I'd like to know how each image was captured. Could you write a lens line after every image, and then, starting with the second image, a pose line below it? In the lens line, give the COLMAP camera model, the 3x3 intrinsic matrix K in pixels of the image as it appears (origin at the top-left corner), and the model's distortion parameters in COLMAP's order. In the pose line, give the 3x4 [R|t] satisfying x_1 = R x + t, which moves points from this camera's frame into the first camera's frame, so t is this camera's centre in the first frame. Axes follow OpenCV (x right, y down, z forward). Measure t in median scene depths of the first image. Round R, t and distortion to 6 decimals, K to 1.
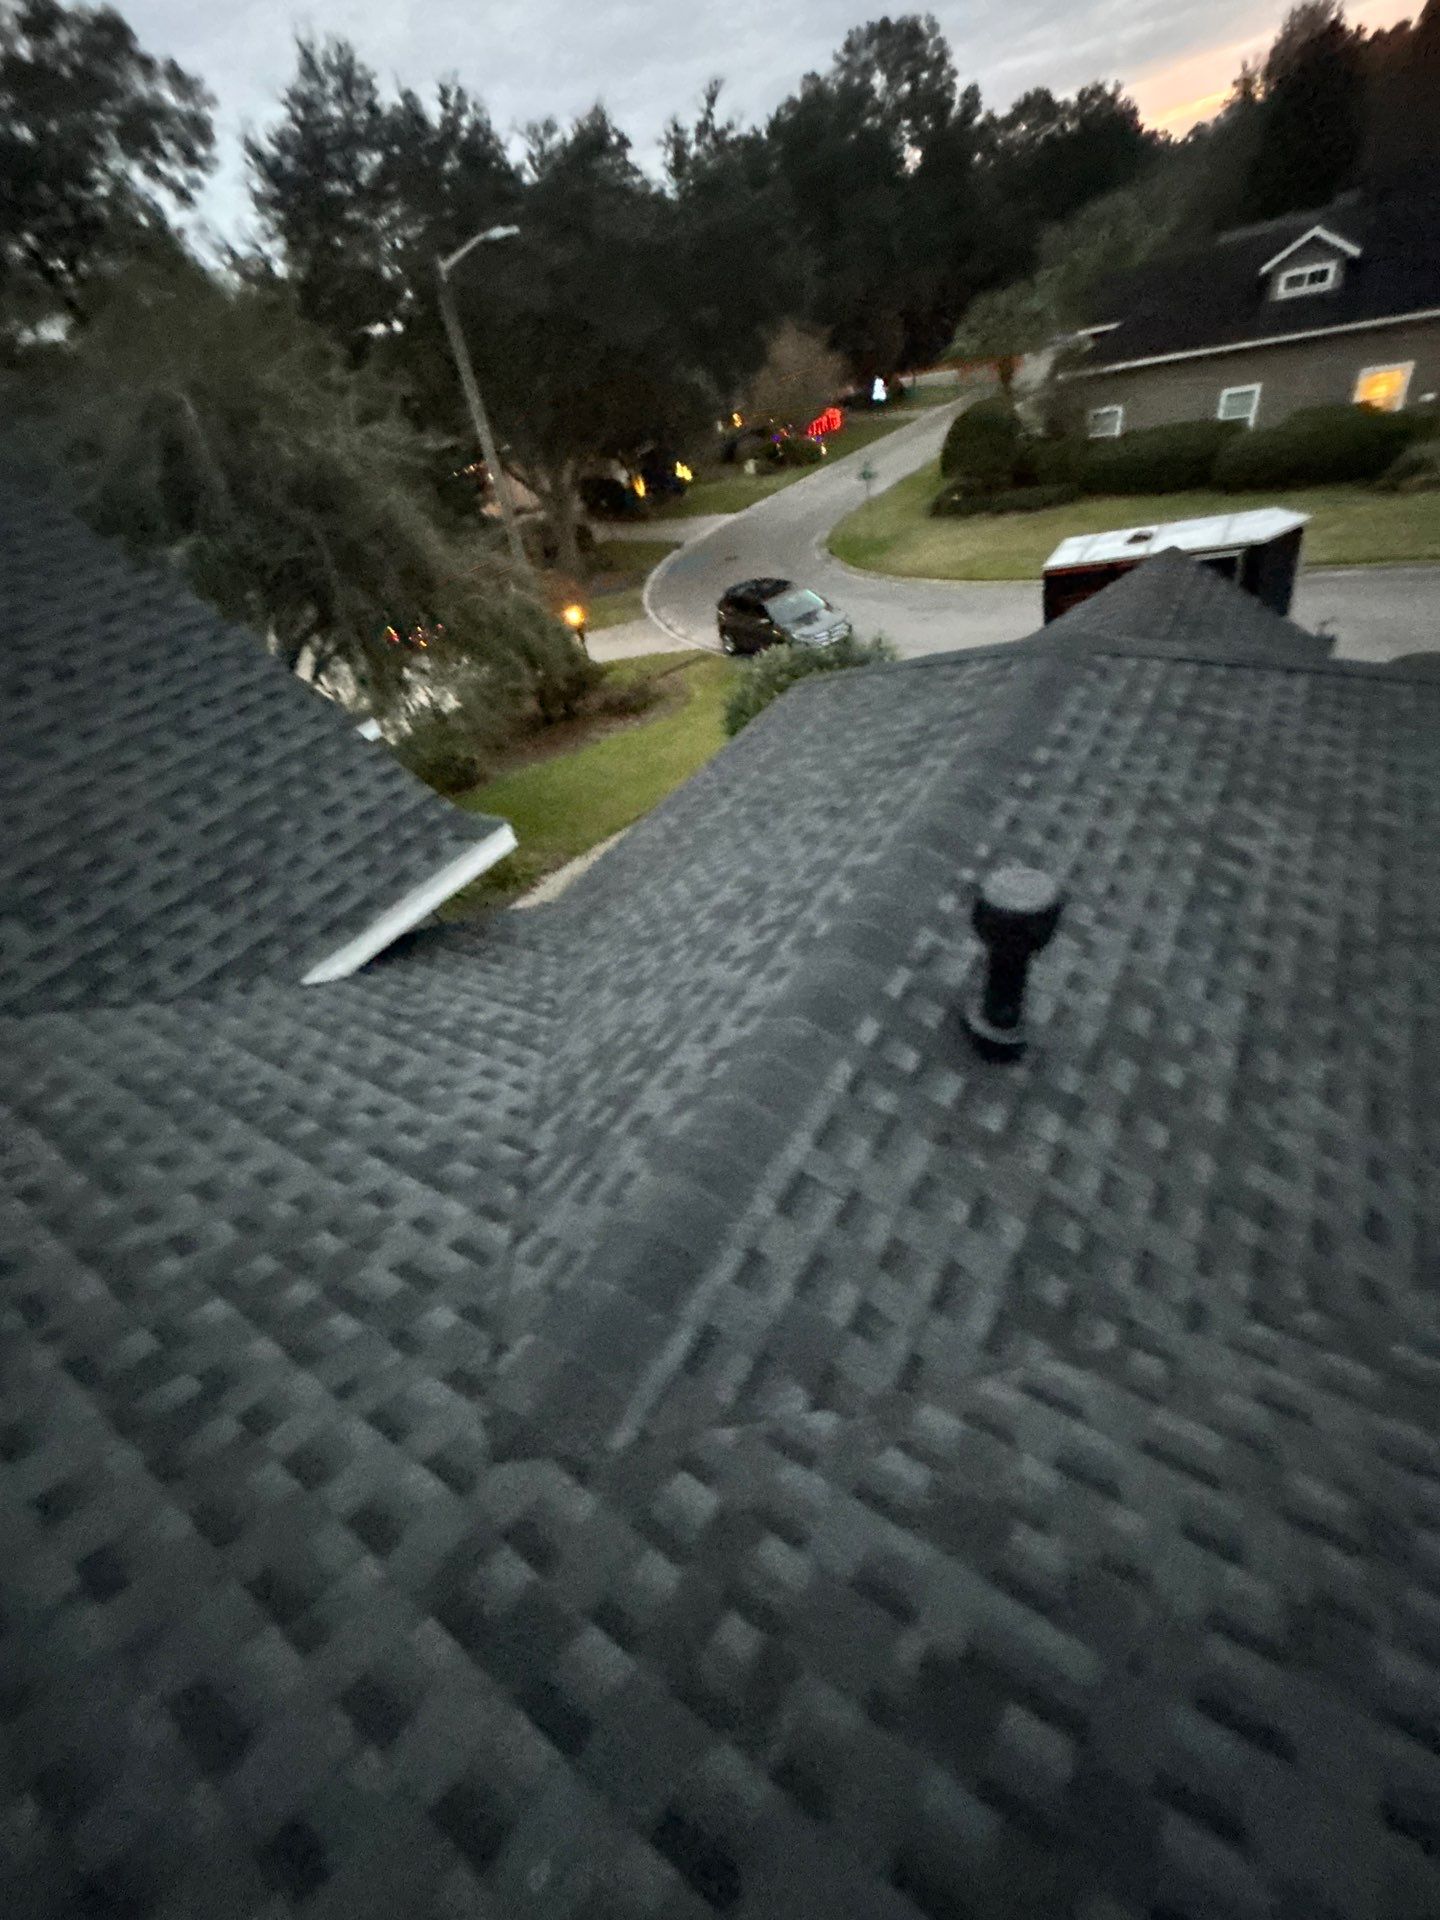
lens RADIAL K [[774.2, 0, 726.4], [0, 774.2, 957.1], [0, 0, 1]] dist [0.001628, -0.000826]
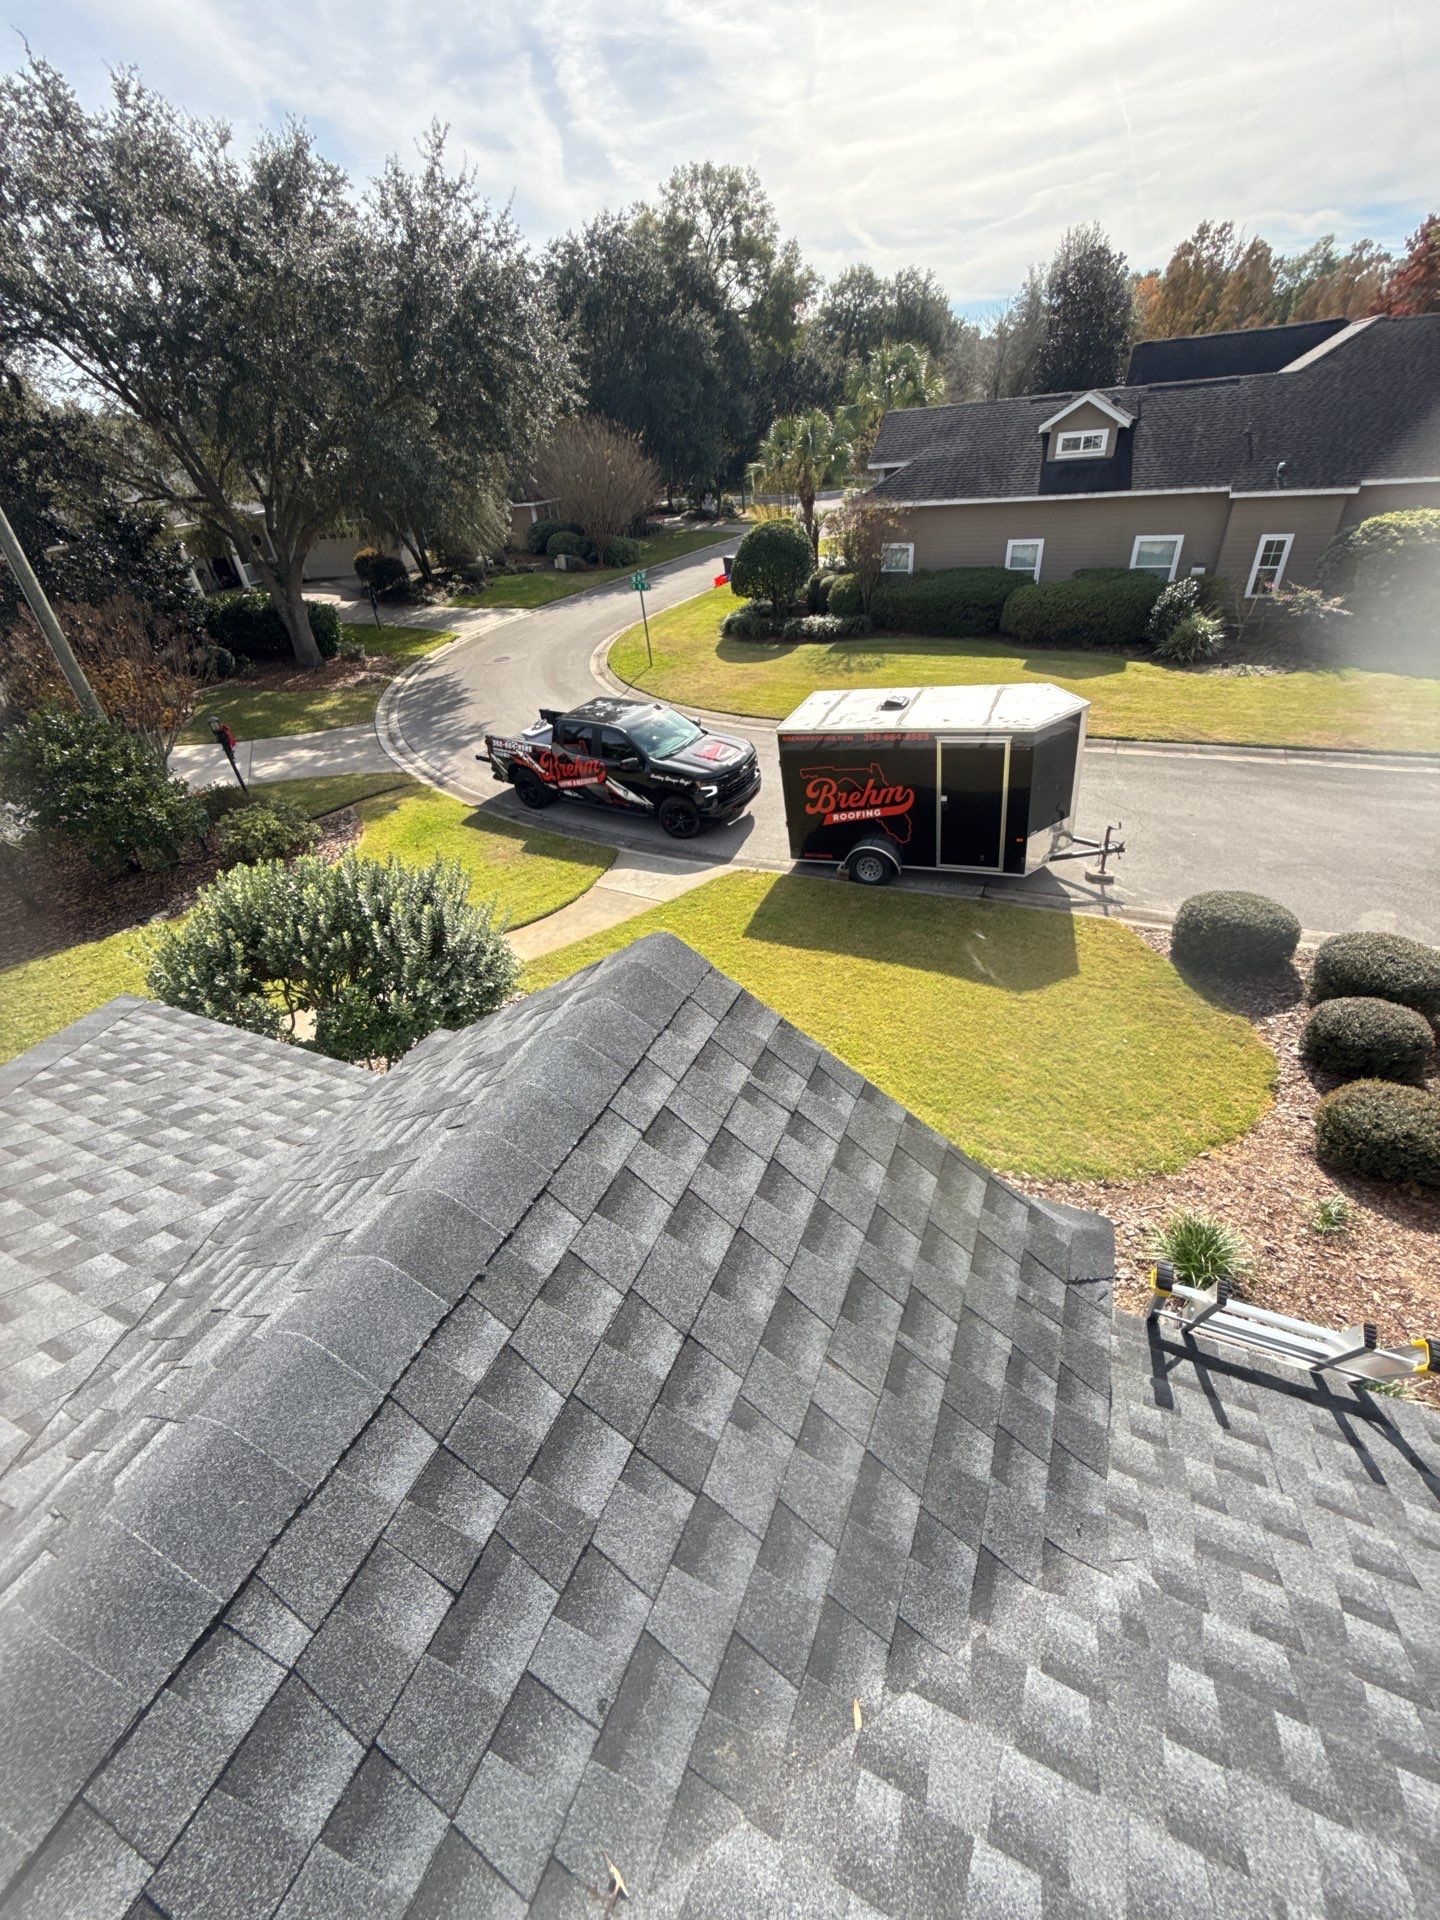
lens RADIAL K [[763.7, 0, 720.0], [0, 763.7, 960.0], [0, 0, 1]] dist [0.000349, -0.000626]
pose [[0.985673, 0.021545, 0.167287, 0.169861], [-0.006602, 0.995977, -0.089370, -0.153384], [-0.168539, 0.086986, 0.981849, 0.212302]]
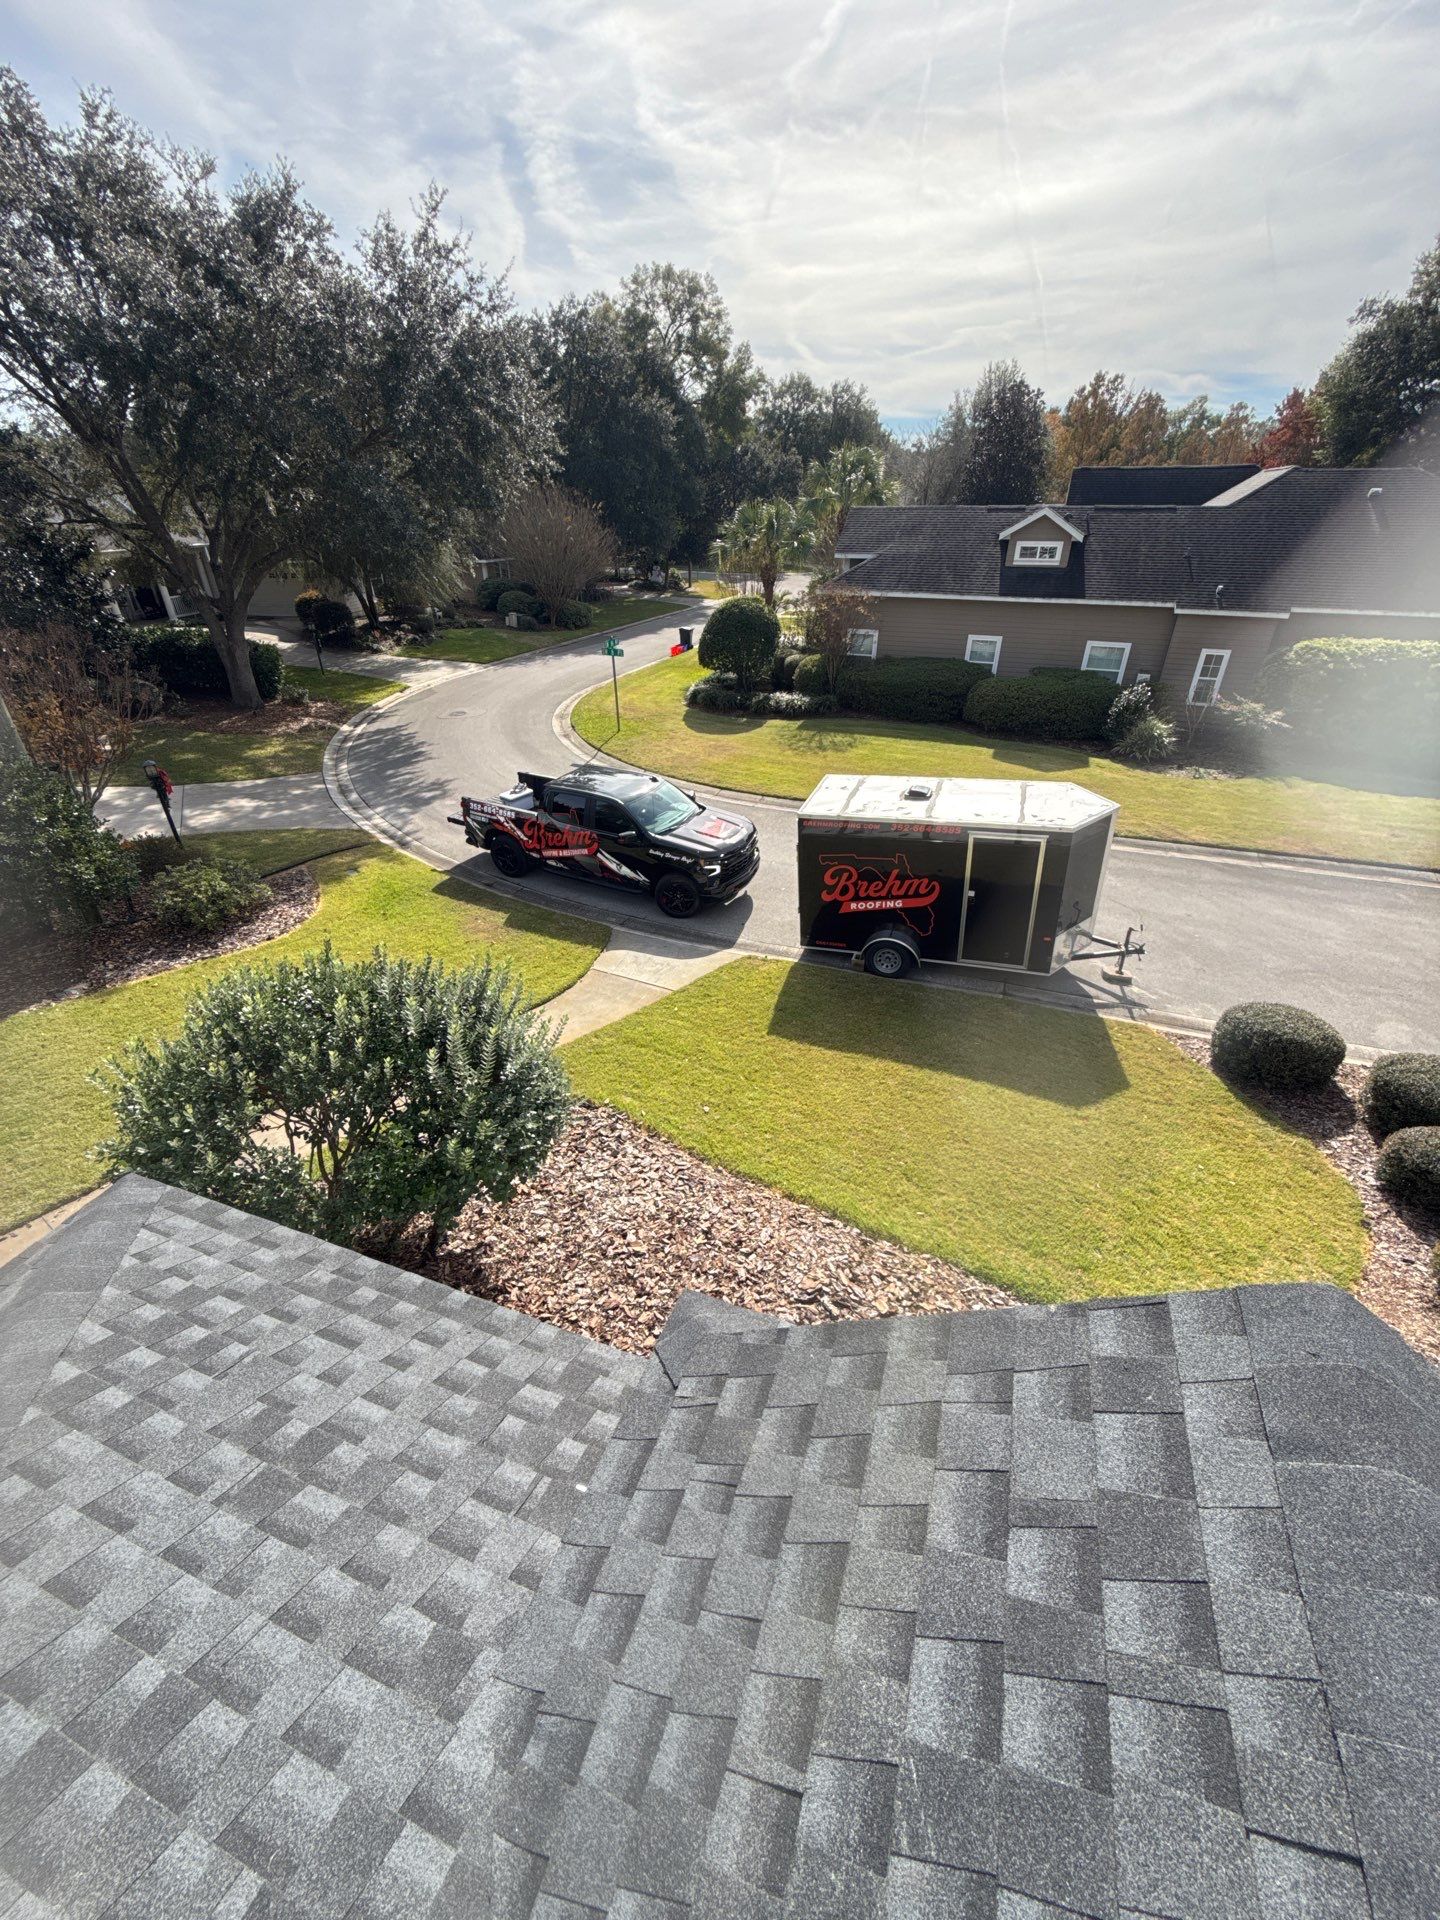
lens RADIAL K [[763.7, 0, 720.0], [0, 763.7, 960.0], [0, 0, 1]] dist [0.000349, -0.000626]
pose [[0.961068, 0.064455, 0.268688, 0.112836], [-0.019954, 0.986063, -0.165171, -0.181154], [-0.275589, 0.153379, 0.948960, 0.263443]]
